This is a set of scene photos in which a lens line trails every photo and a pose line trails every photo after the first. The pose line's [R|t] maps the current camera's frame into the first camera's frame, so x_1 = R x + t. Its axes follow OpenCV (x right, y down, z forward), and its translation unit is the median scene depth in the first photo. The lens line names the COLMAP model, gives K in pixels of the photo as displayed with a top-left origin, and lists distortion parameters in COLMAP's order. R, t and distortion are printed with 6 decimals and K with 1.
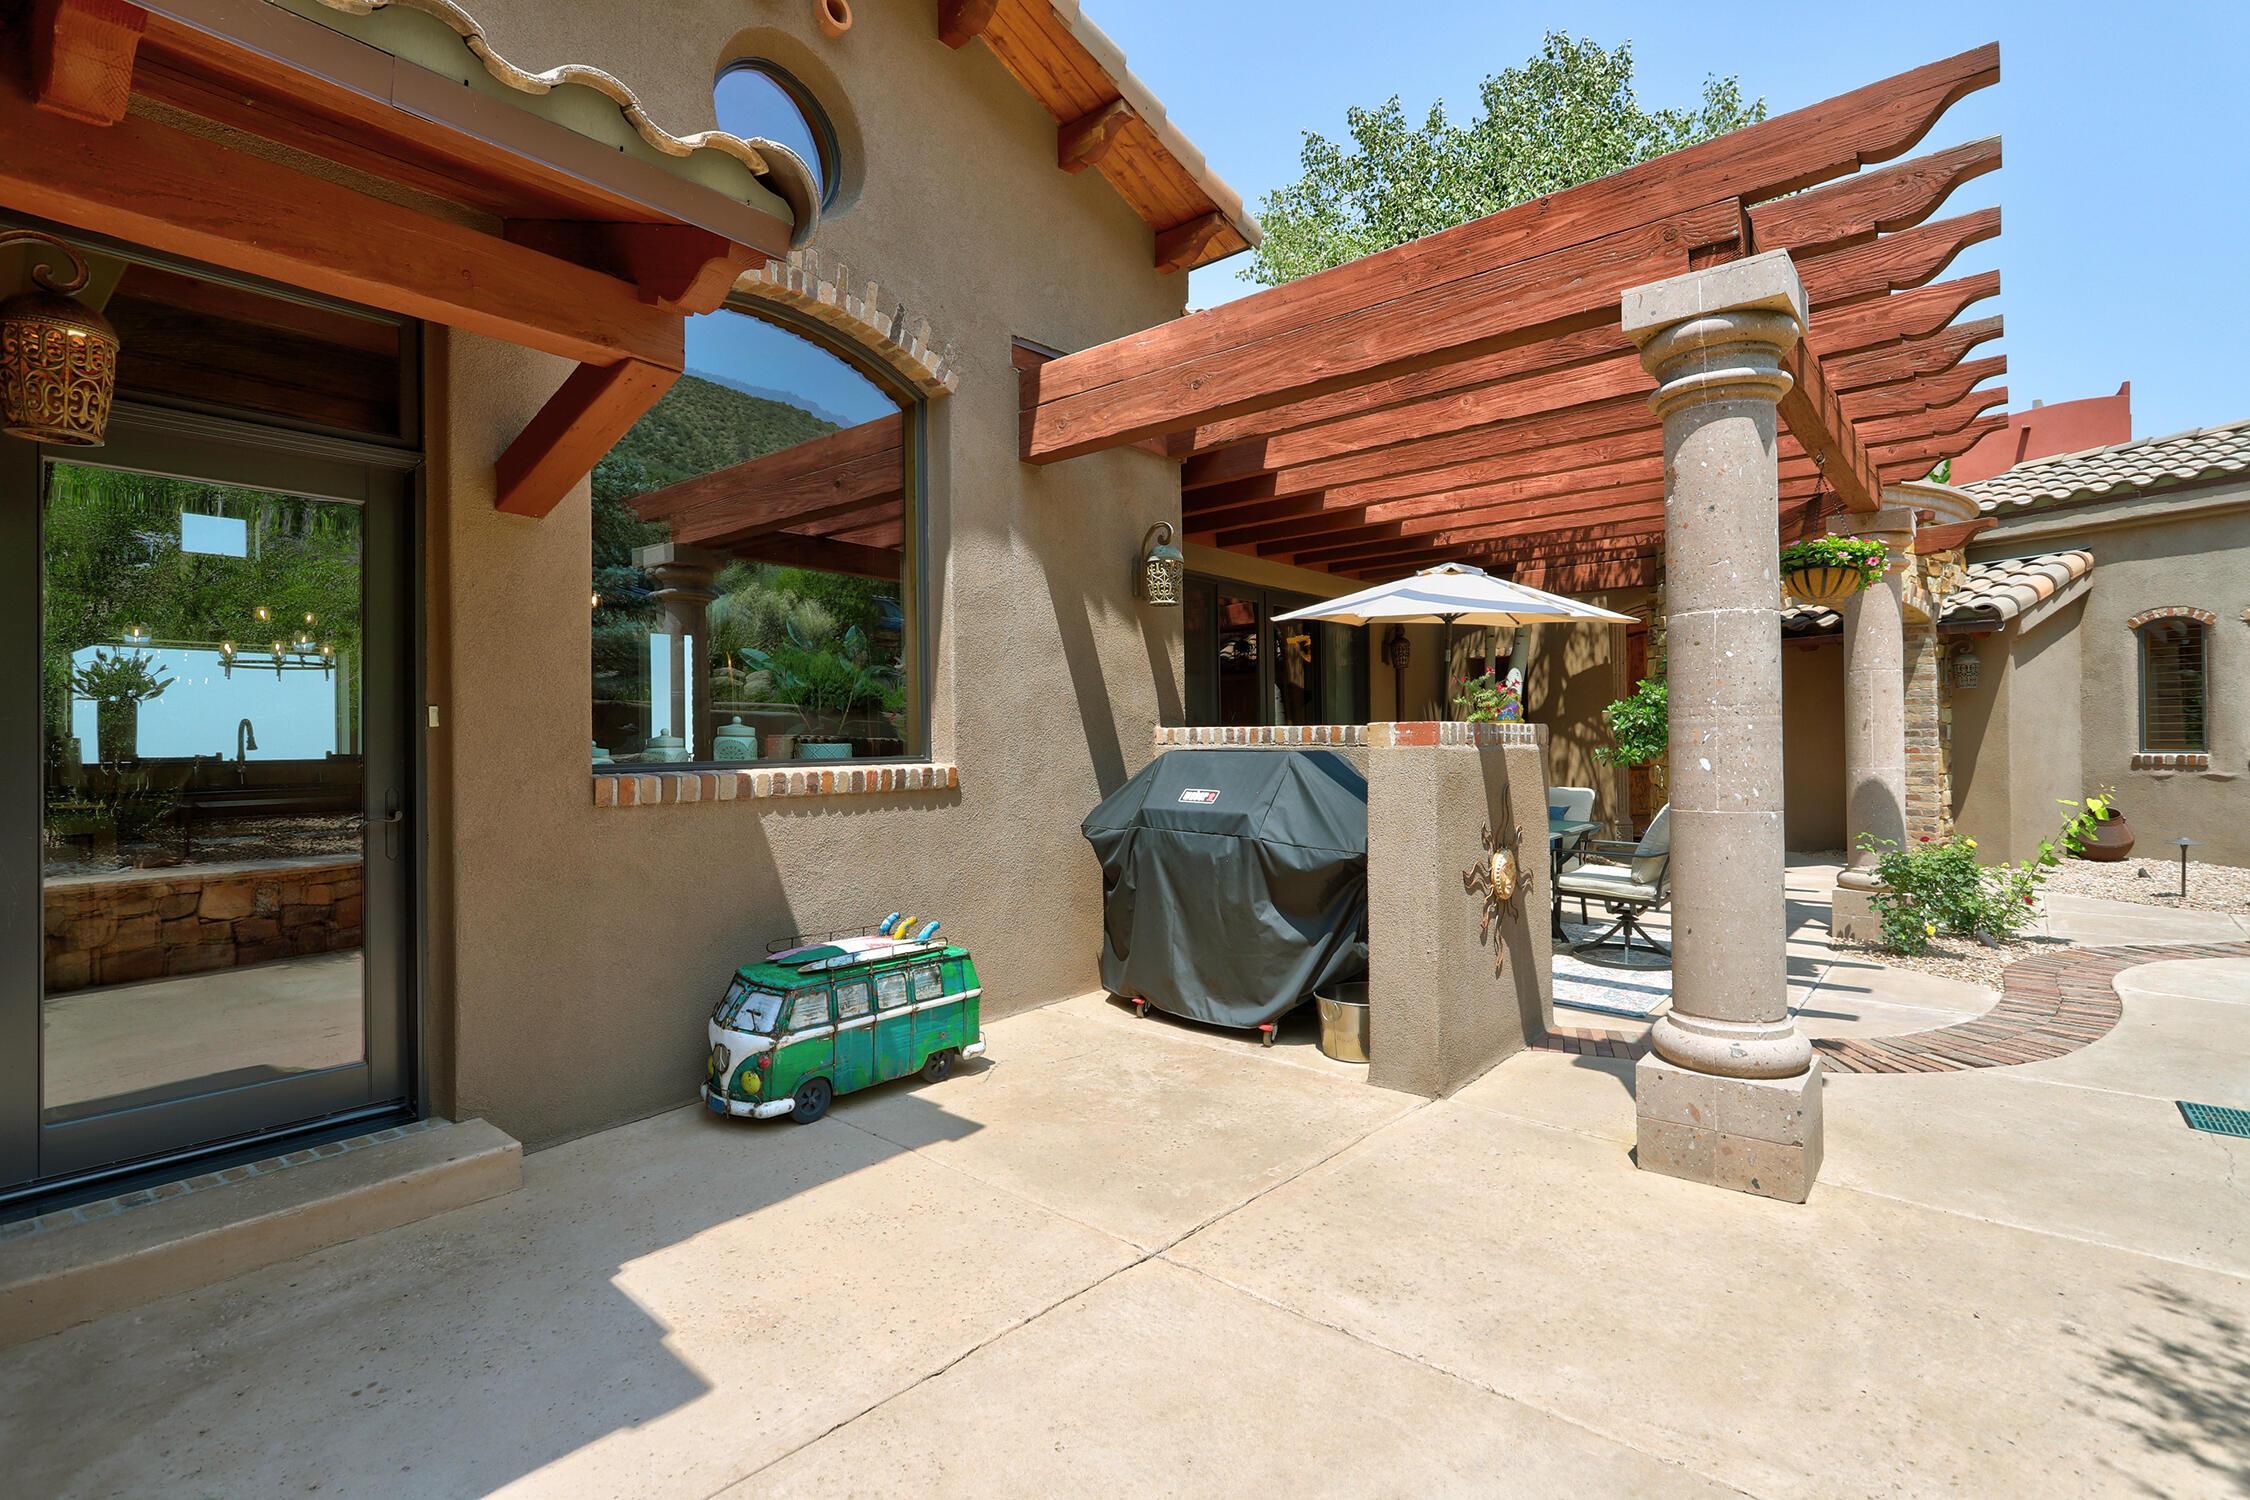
lens RADIAL K [[1064.9, 0, 1111.3], [0, 1064.9, 740.5], [0, 0, 1]] dist [-0.000274, 0.001100]
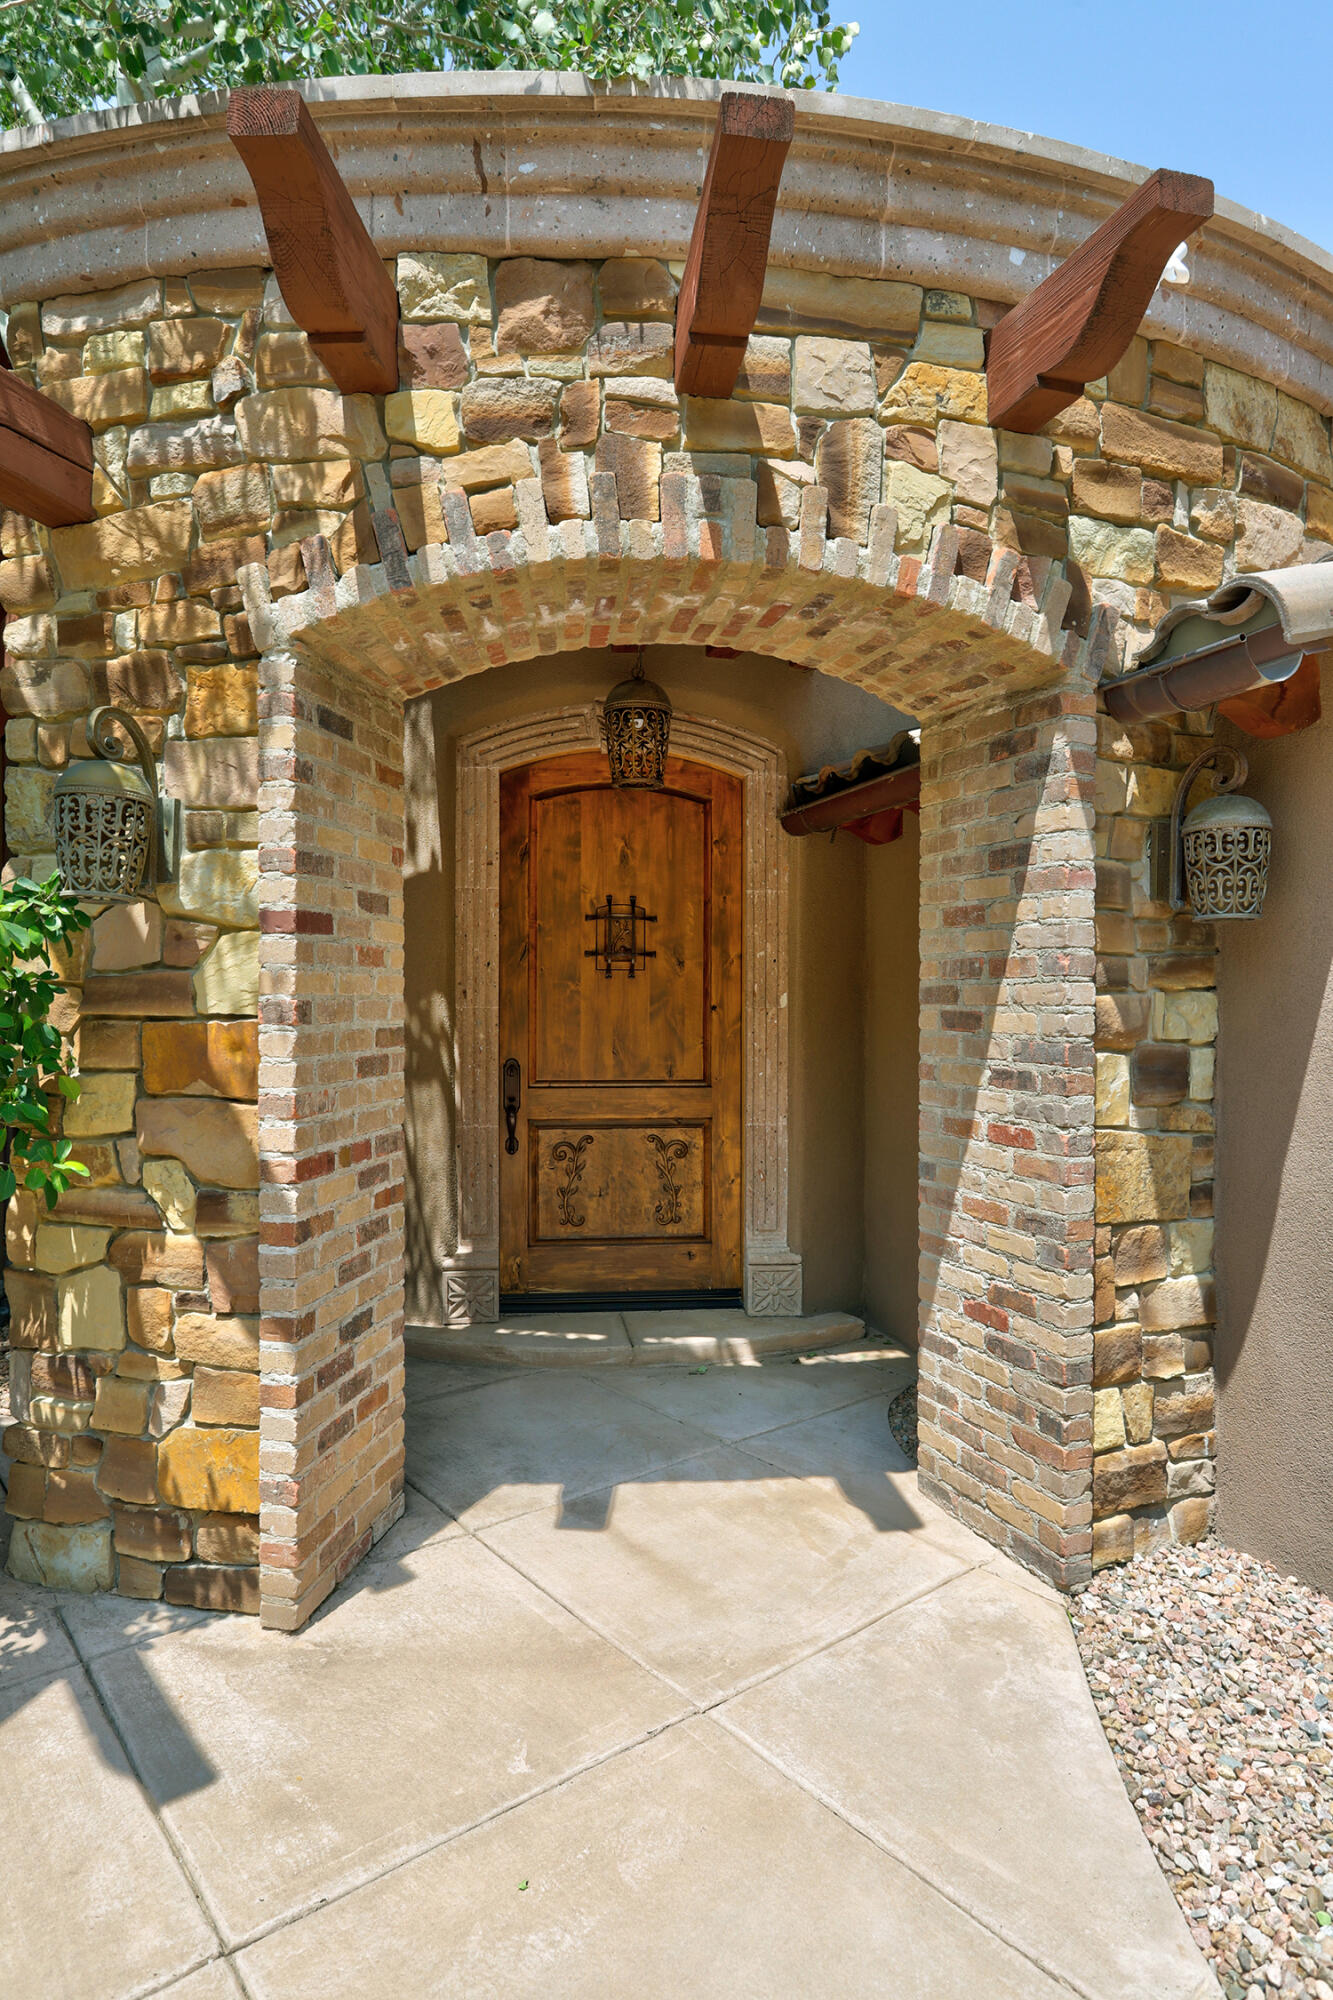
lens RADIAL K [[1122.7, 0, 645.7], [0, 1122.7, 1001.5], [0, 0, 1]] dist [-0.004554, -0.000412]
pose [[0.980117, 0.016669, -0.197721, 0.711664], [-0.014284, 0.999807, 0.013483, -0.029311], [0.197907, -0.010391, 0.980166, 0.685404]]
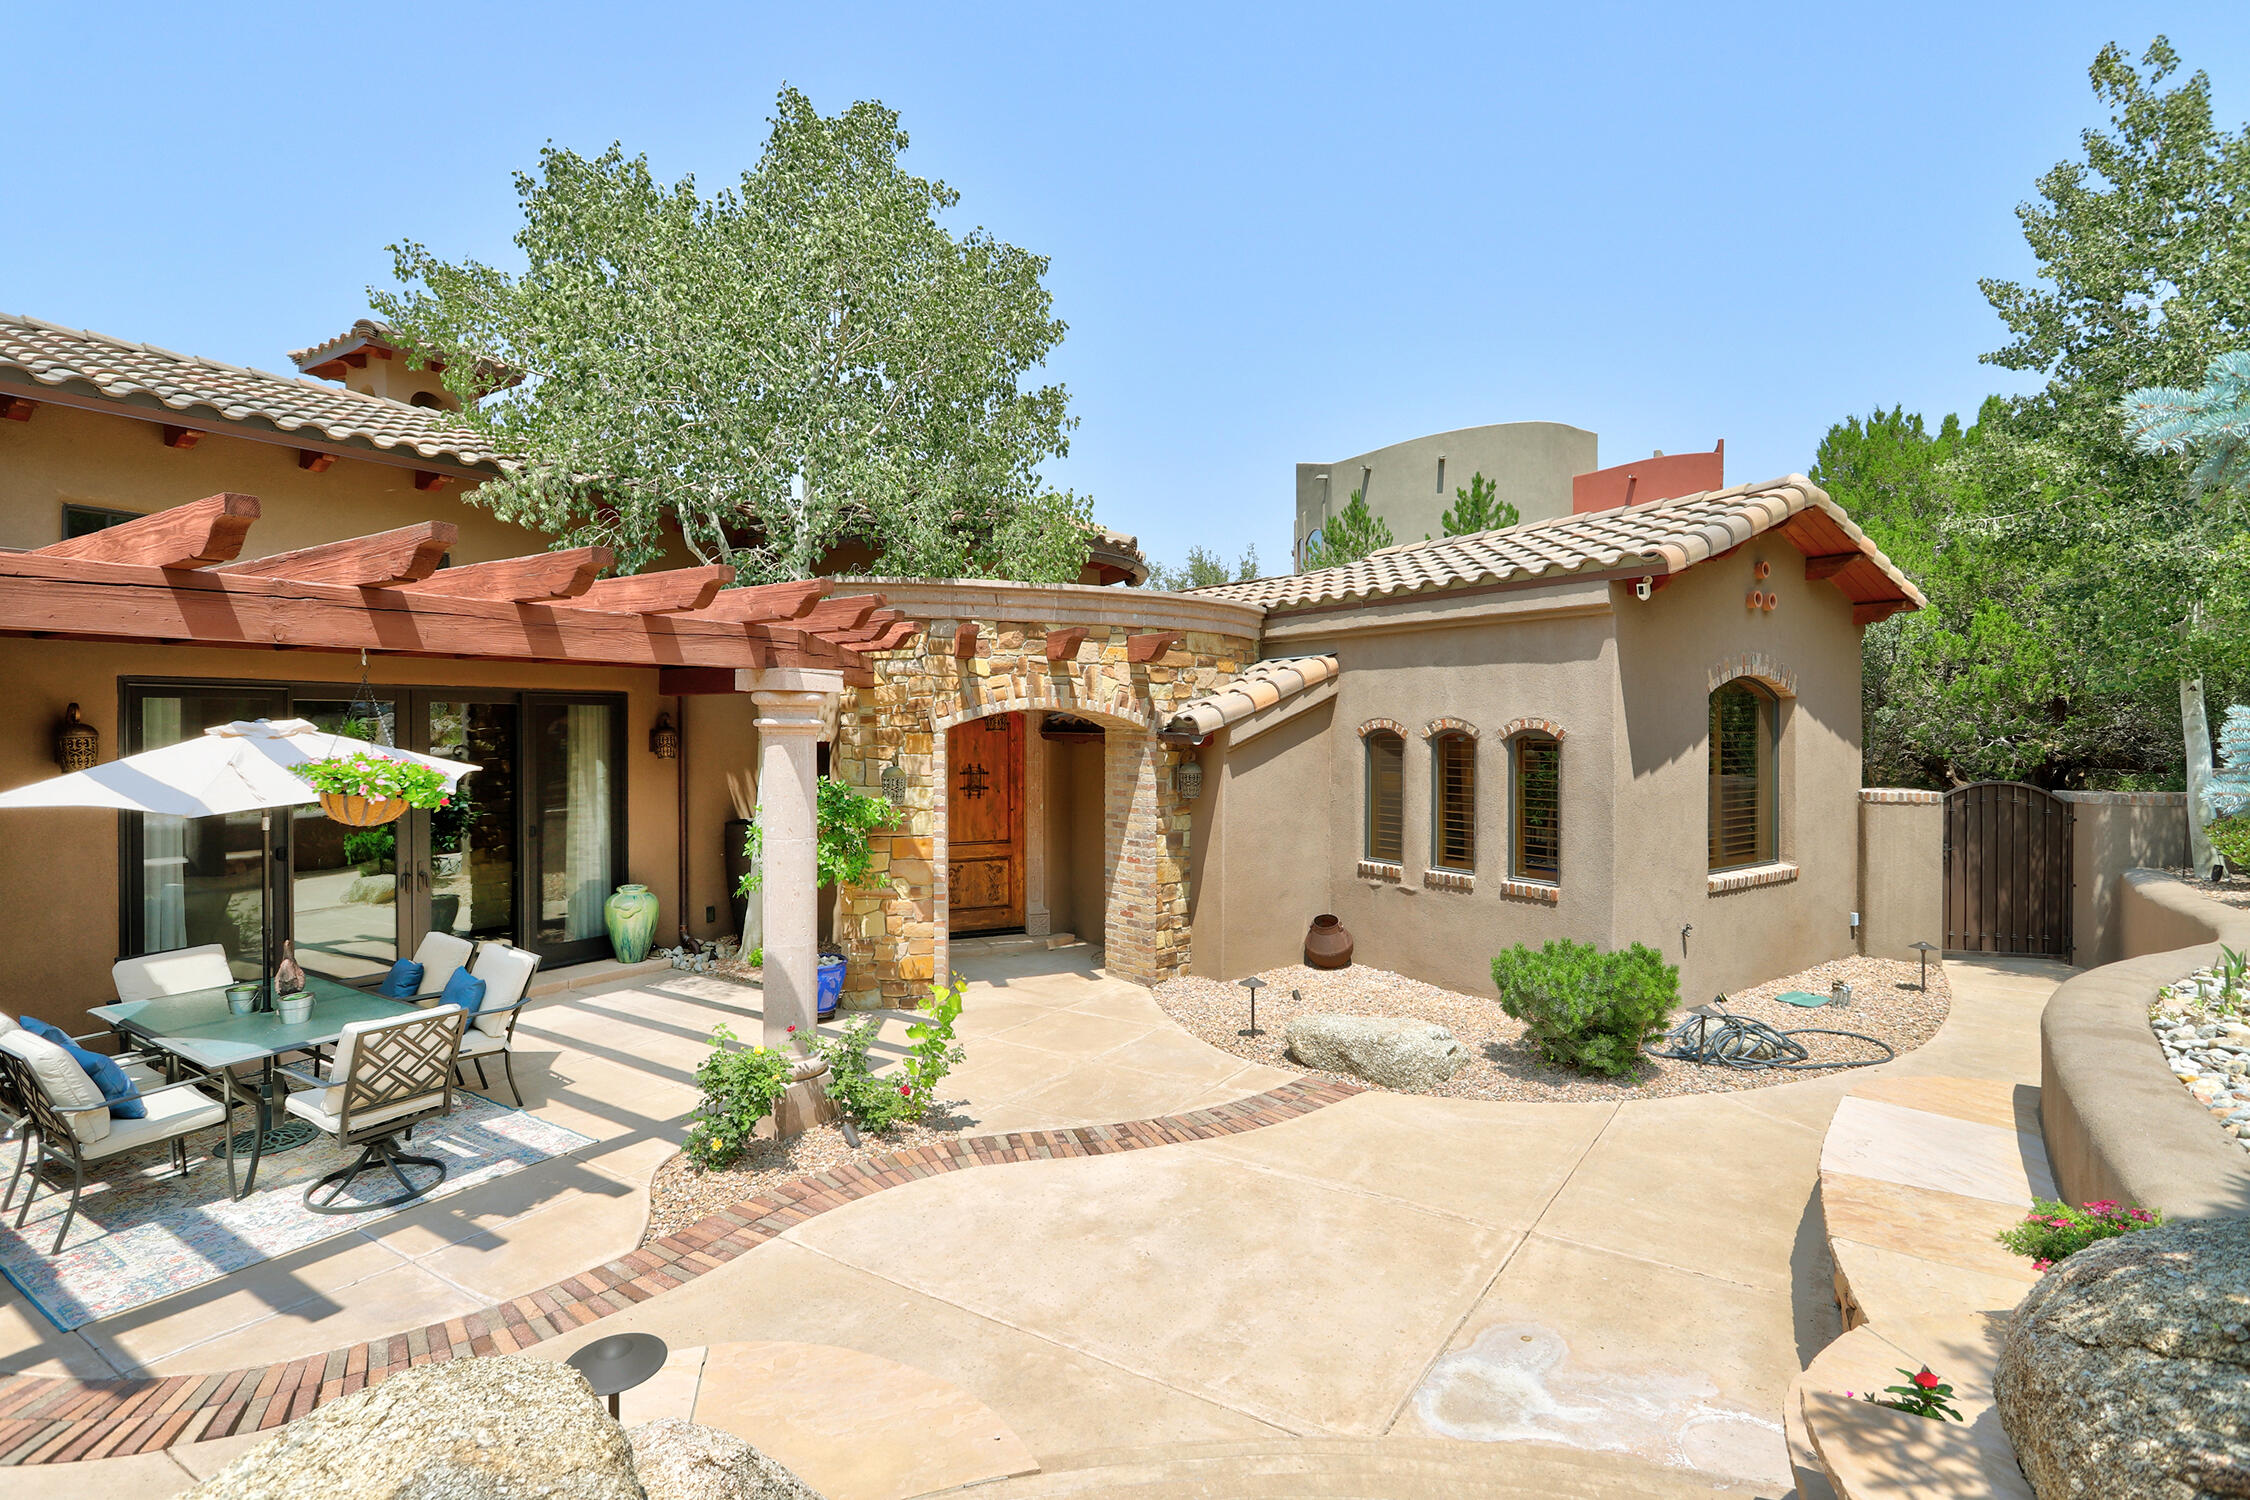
lens RADIAL K [[1064.9, 0, 1125.3], [0, 1064.9, 737.7], [0, 0, 1]] dist [-0.000274, 0.001100]
pose [[0.991385, 0.011554, 0.130470, 0.611798], [-0.013911, 0.999756, 0.017168, -0.119372], [-0.130240, -0.018835, 0.991304, 0.031390]]
